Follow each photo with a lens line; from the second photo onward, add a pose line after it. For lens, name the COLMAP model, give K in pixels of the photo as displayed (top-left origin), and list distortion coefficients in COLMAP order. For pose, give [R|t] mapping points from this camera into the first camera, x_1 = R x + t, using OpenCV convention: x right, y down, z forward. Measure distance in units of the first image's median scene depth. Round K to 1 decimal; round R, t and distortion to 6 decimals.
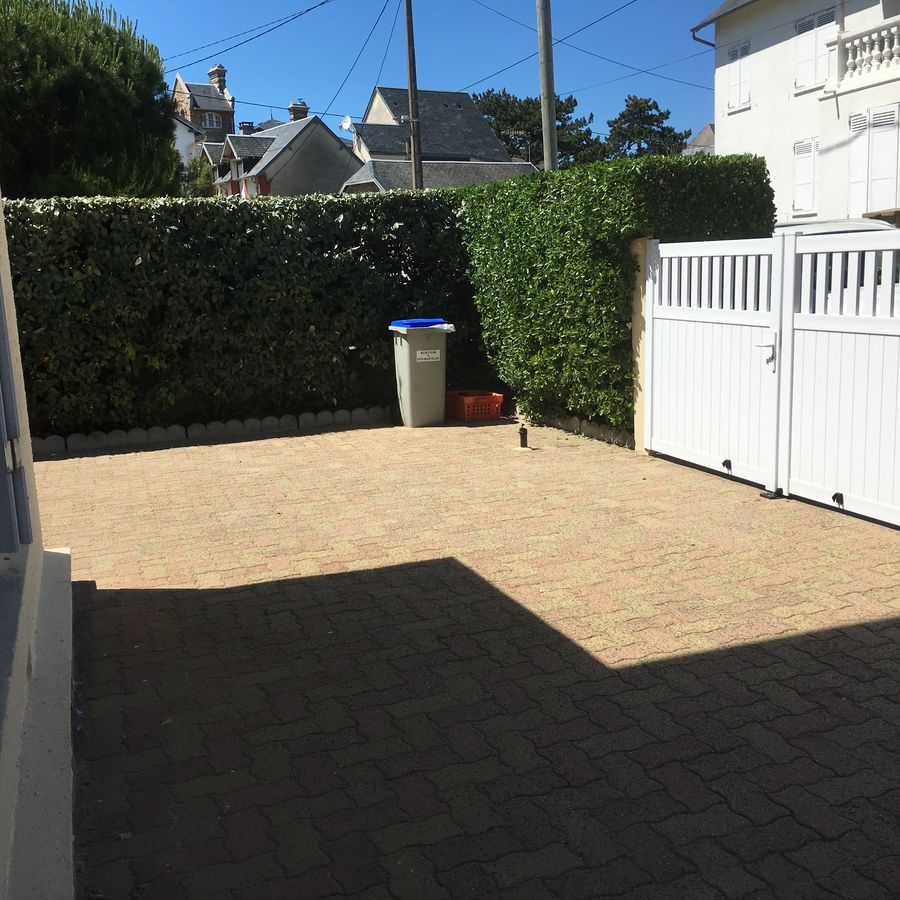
lens RADIAL K [[993.8, 0, 448.8], [0, 993.8, 451.3], [0, 0, 1]] dist [0.017418, 0.000000]
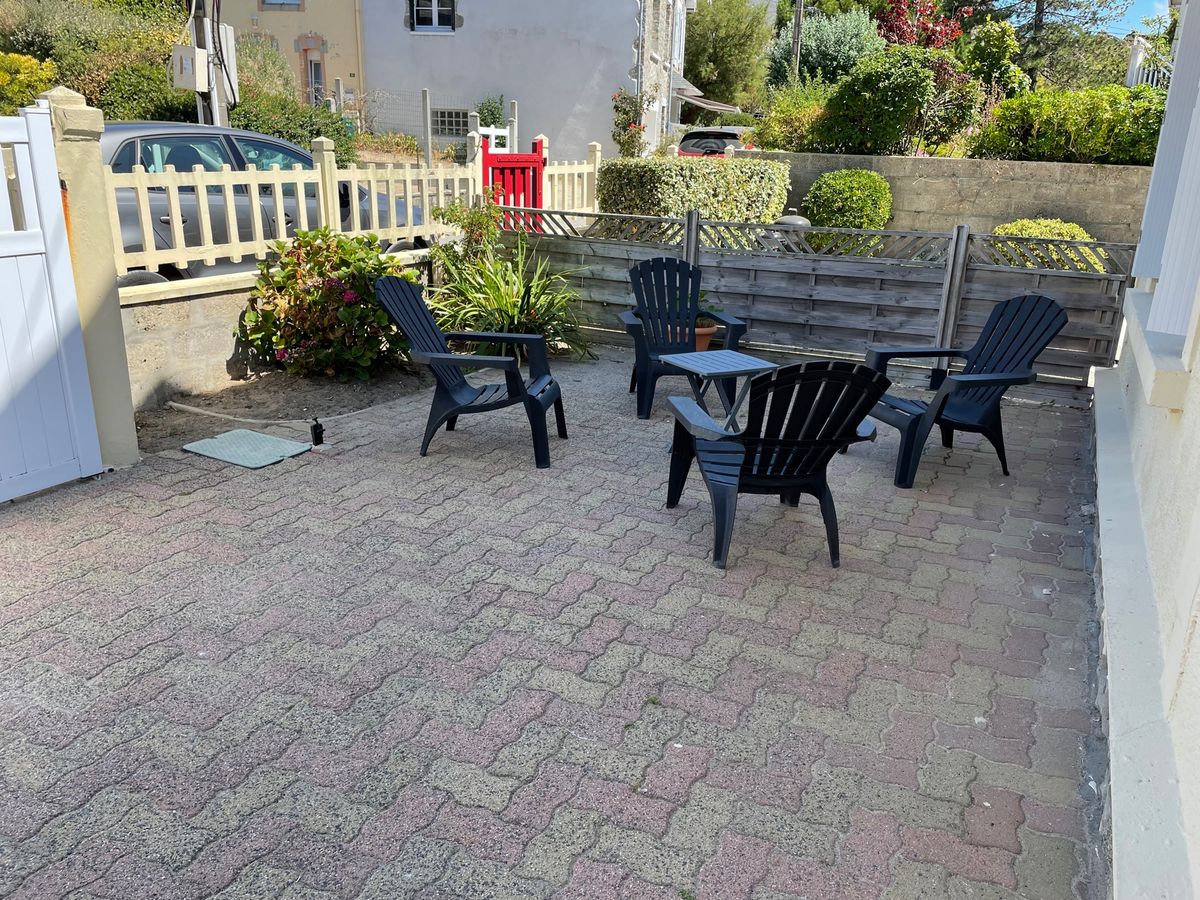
lens RADIAL K [[902.0, 0, 595.0], [0, 902.0, 447.6], [0, 0, 1]] dist [0.024335, -0.004050]
pose [[-0.672922, -0.205147, 0.710697, -0.552813], [0.144531, 0.905792, 0.398311, -0.276551], [-0.725456, 0.370750, -0.579877, 1.580000]]
